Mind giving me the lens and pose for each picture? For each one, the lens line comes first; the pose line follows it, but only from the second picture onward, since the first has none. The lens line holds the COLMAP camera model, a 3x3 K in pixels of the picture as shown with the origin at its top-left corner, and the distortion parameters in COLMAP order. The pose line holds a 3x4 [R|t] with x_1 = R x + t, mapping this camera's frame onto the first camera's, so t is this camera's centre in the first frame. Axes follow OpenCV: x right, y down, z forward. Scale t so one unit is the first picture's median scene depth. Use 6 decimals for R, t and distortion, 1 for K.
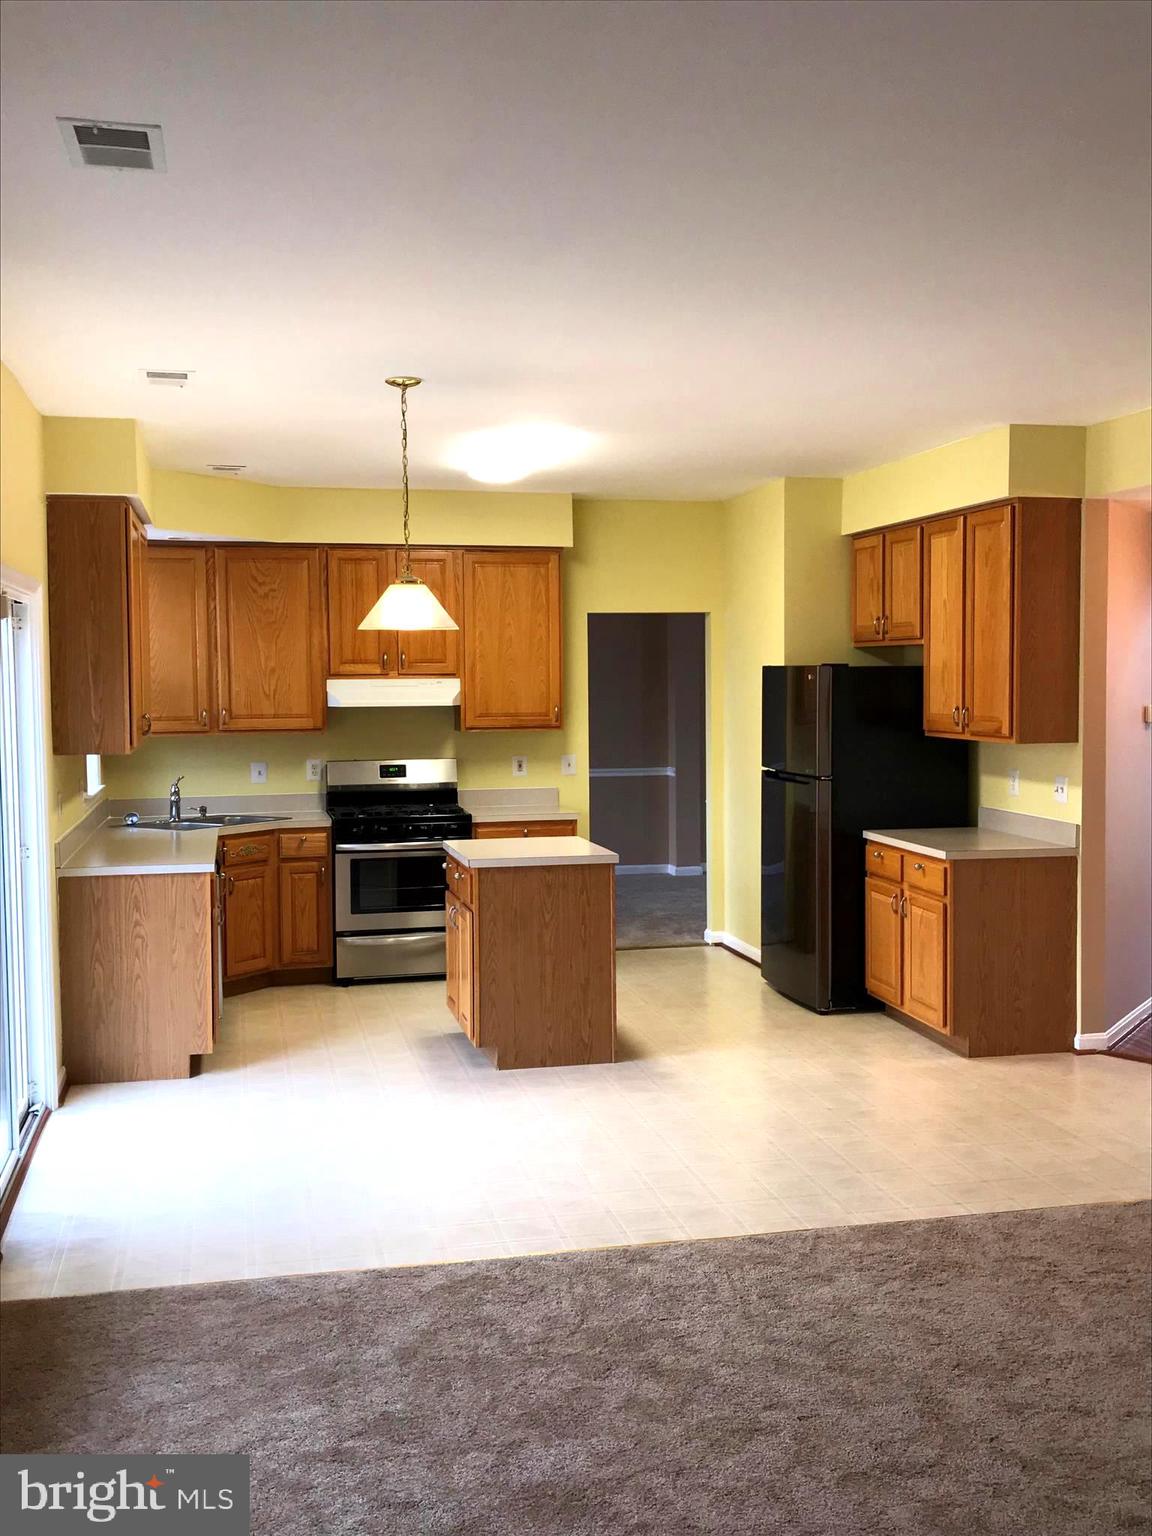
lens RADIAL K [[1546.7, 0, 582.8], [0, 1546.7, 769.9], [0, 0, 1]] dist [0.065448, 0.000000]
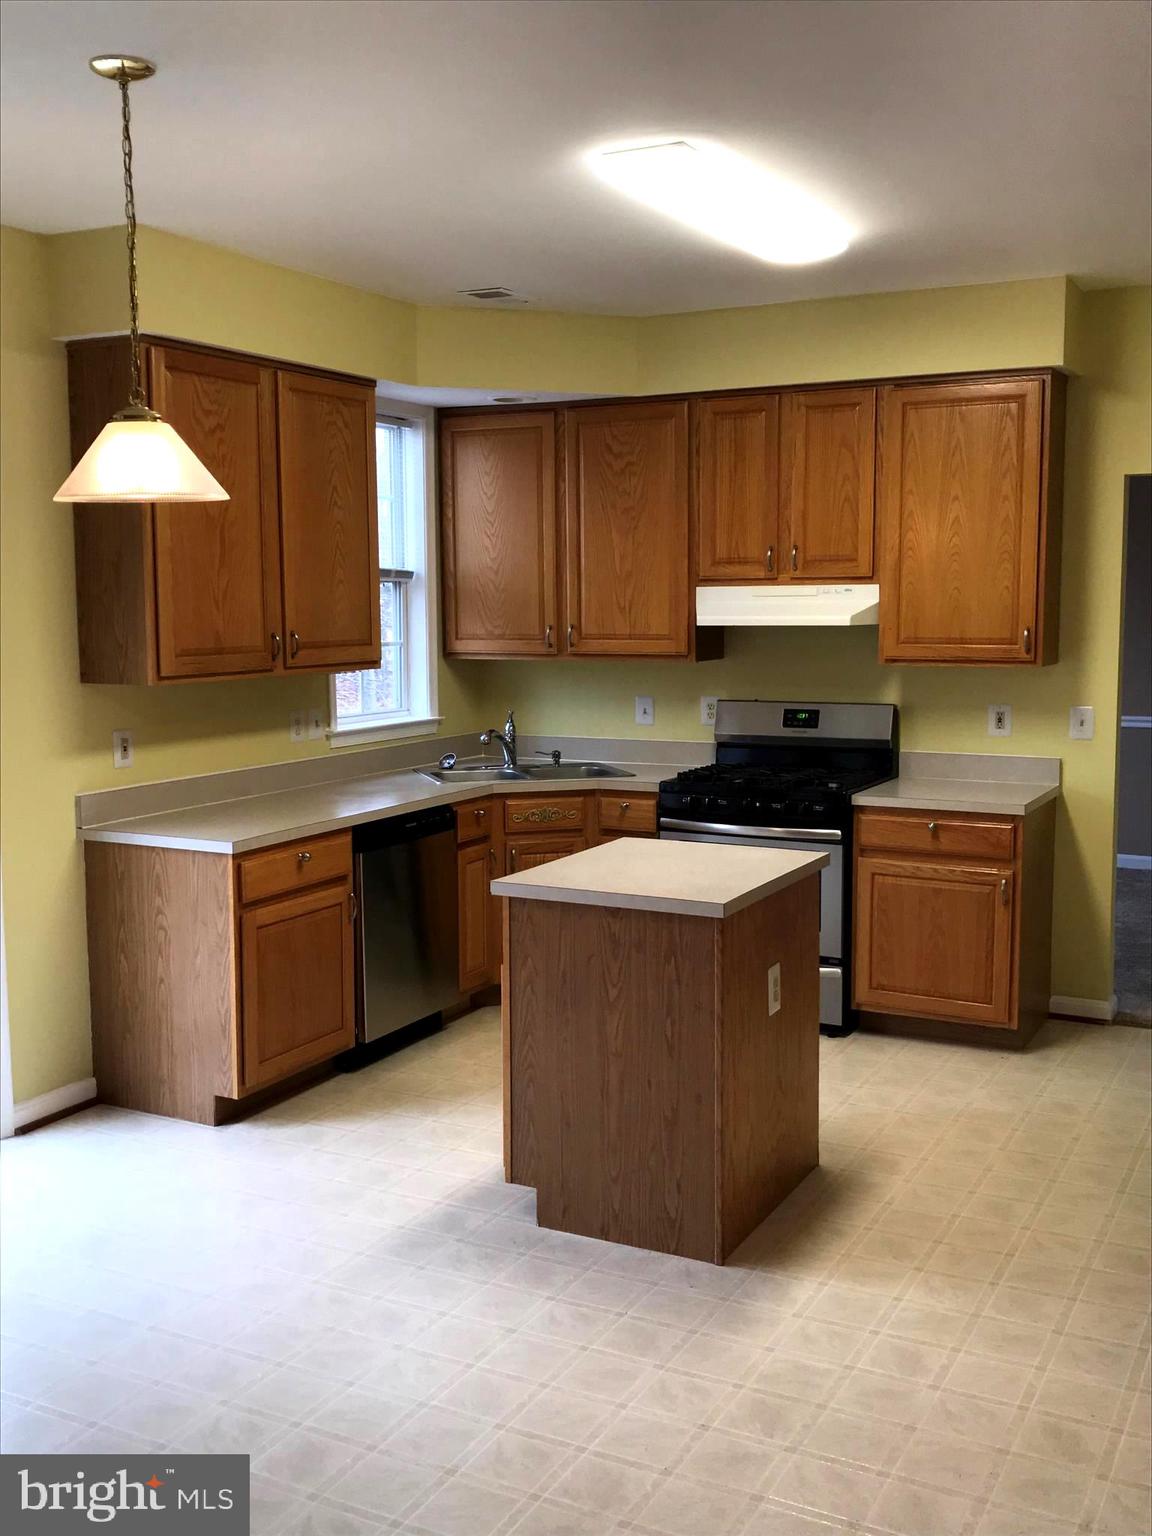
lens RADIAL K [[1546.7, 0, 572.5], [0, 1546.7, 762.4], [0, 0, 1]] dist [0.065448, 0.000000]
pose [[0.762899, 0.074732, -0.642184, 0.261126], [-0.038931, 0.996805, 0.069750, -0.025304], [0.645344, -0.028212, 0.763371, 0.420518]]
